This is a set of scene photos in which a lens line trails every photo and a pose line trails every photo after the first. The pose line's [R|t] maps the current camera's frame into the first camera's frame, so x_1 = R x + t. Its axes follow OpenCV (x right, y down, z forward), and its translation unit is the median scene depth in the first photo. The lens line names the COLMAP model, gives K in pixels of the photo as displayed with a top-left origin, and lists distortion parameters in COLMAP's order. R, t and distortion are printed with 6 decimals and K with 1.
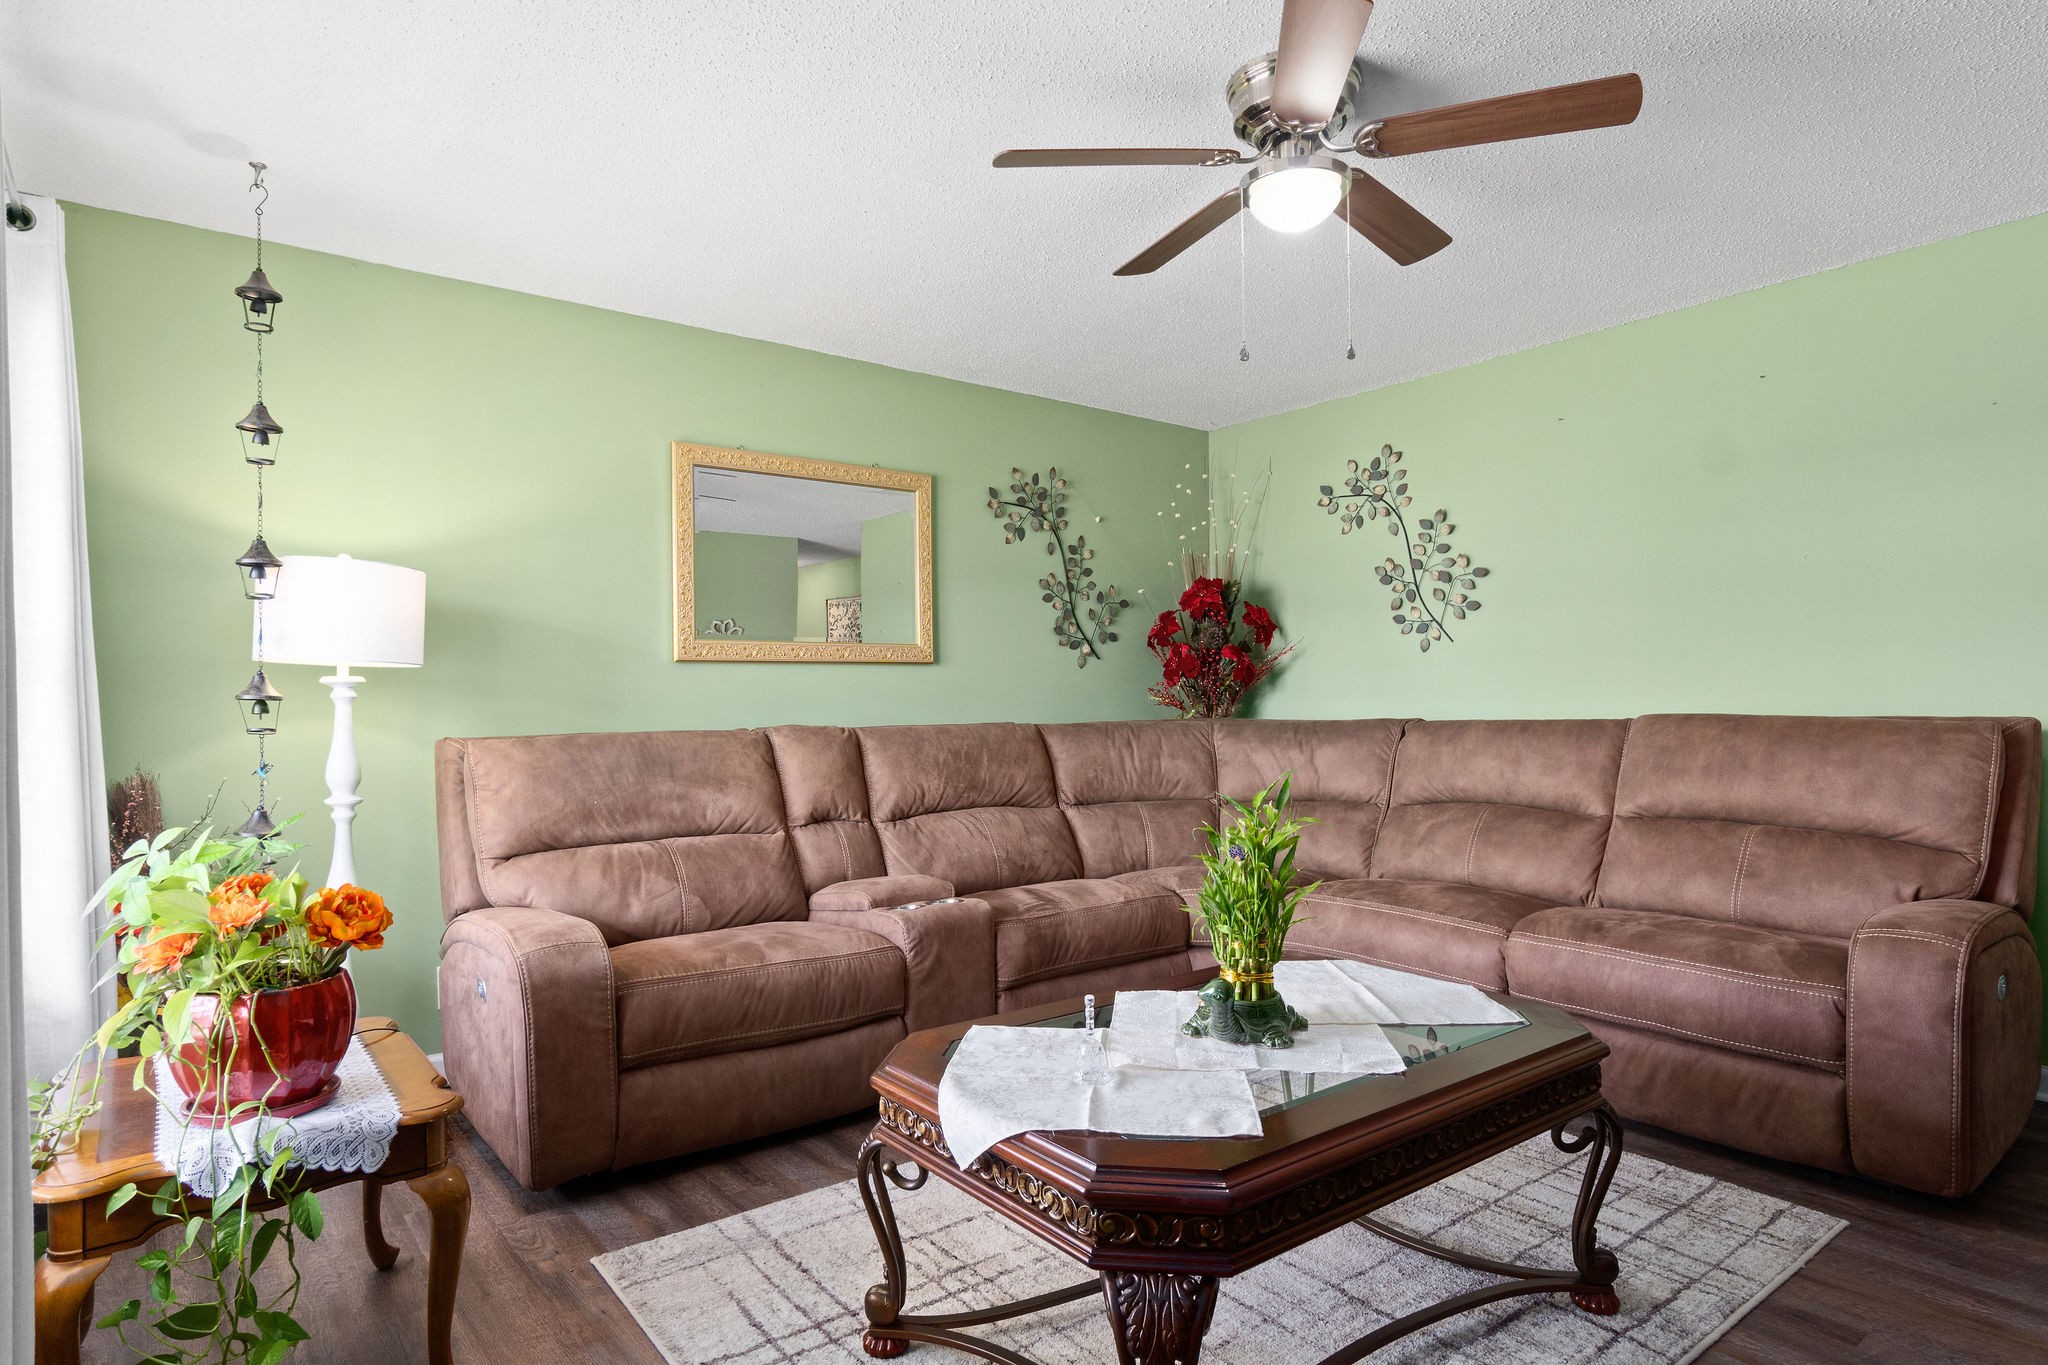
lens RADIAL K [[1116.9, 0, 1015.7], [0, 1116.9, 688.2], [0, 0, 1]] dist [0.003169, 0.000156]
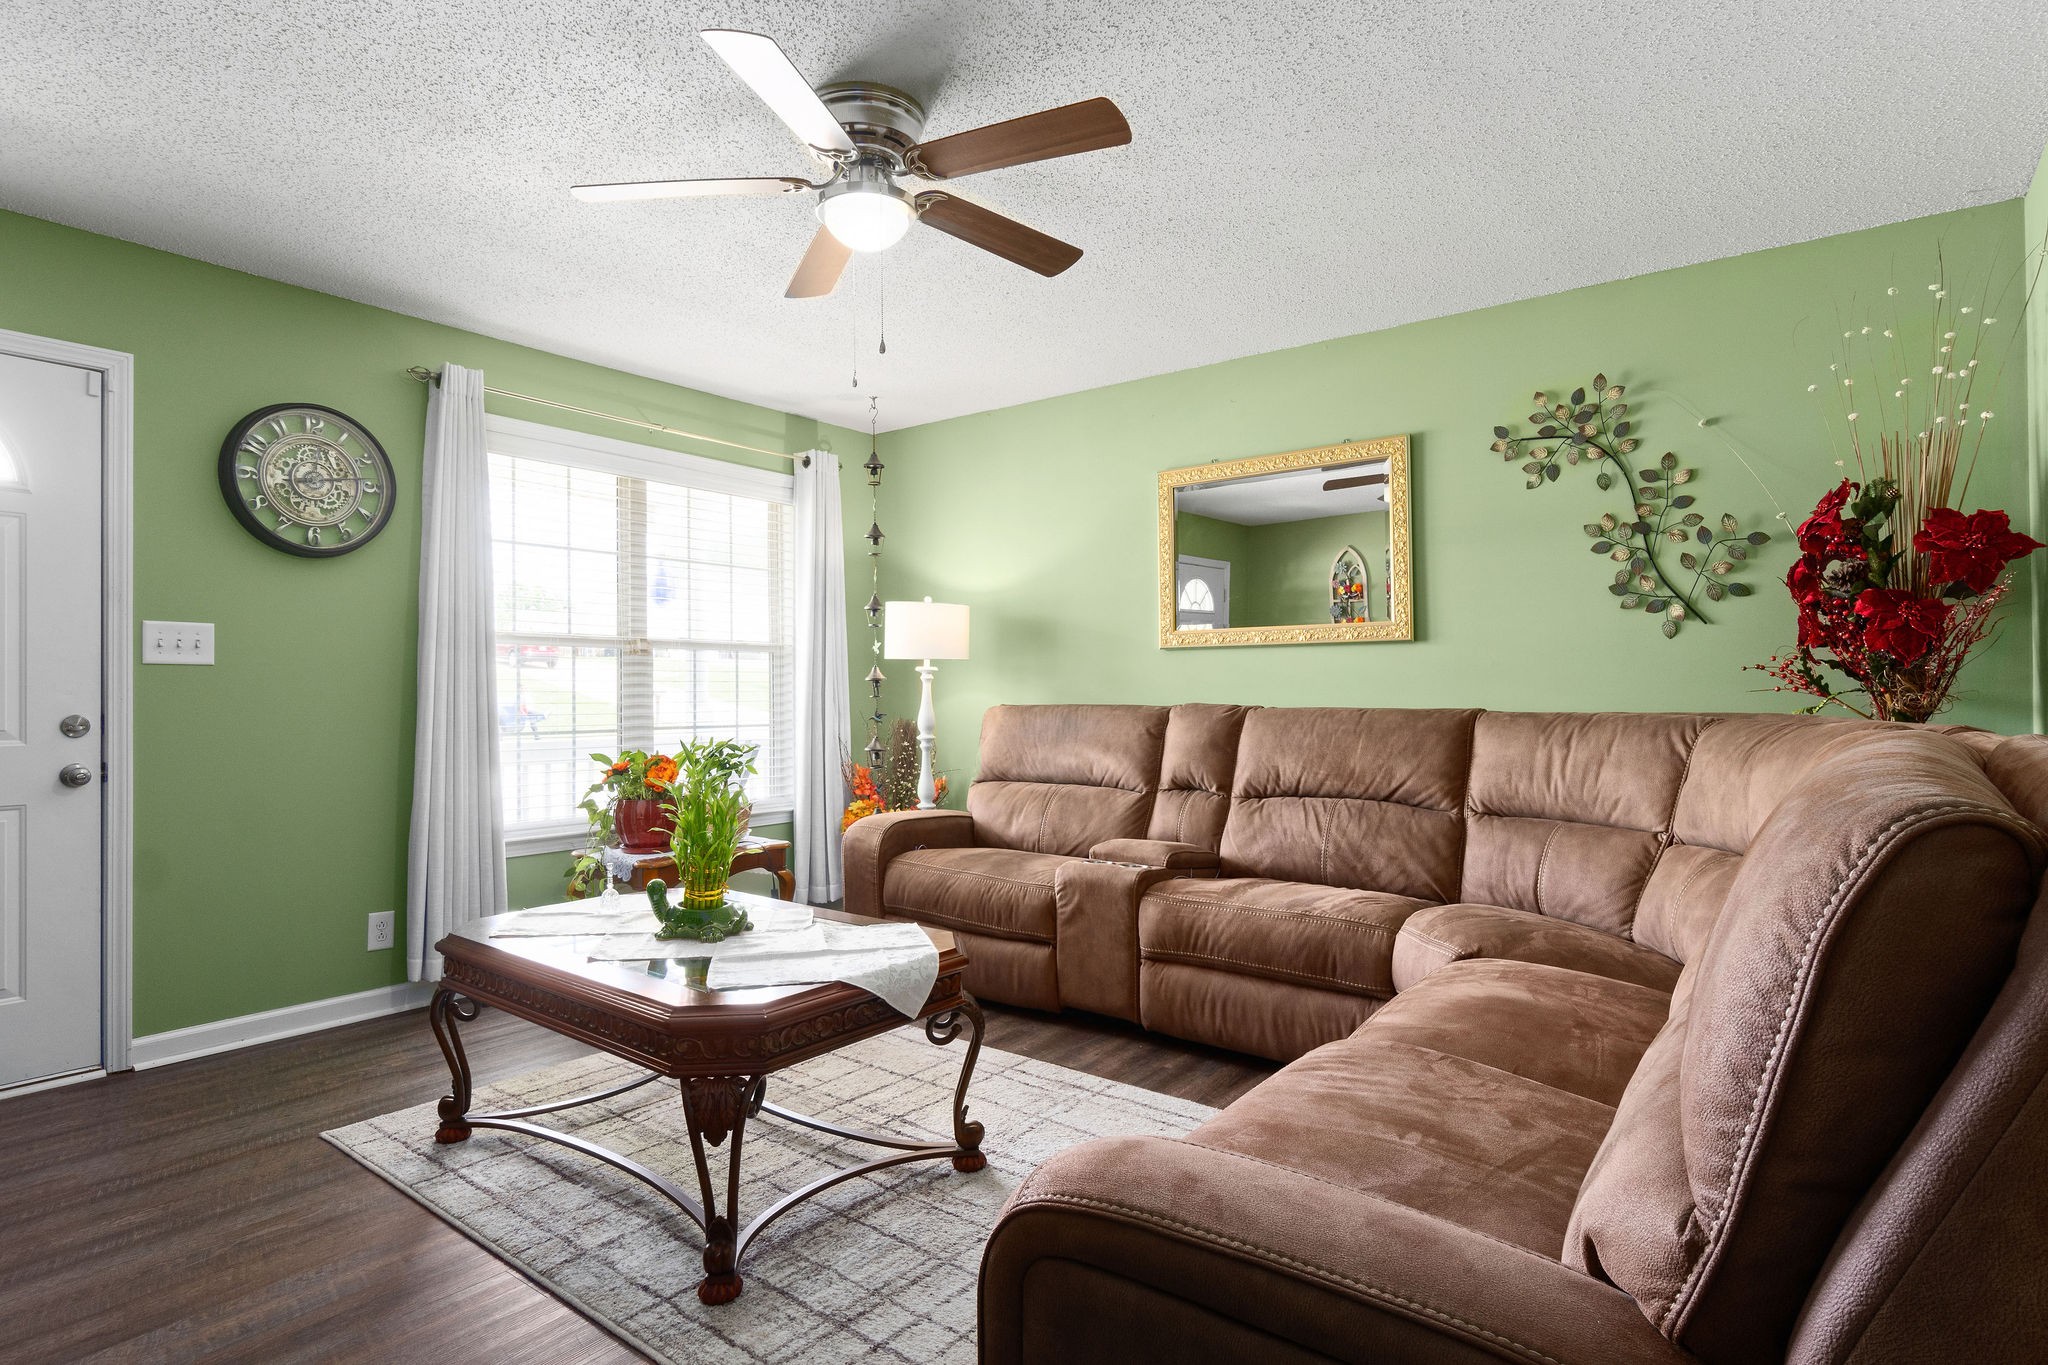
lens RADIAL K [[1058.0, 0, 1016.5], [0, 1058.0, 683.2], [0, 0, 1]] dist [-0.014577, 0.001809]
pose [[0.247847, 0.001134, -0.968798, 0.627074], [0.004736, 0.999986, 0.002382, 0.007698], [0.968788, -0.005178, 0.247838, 0.441568]]
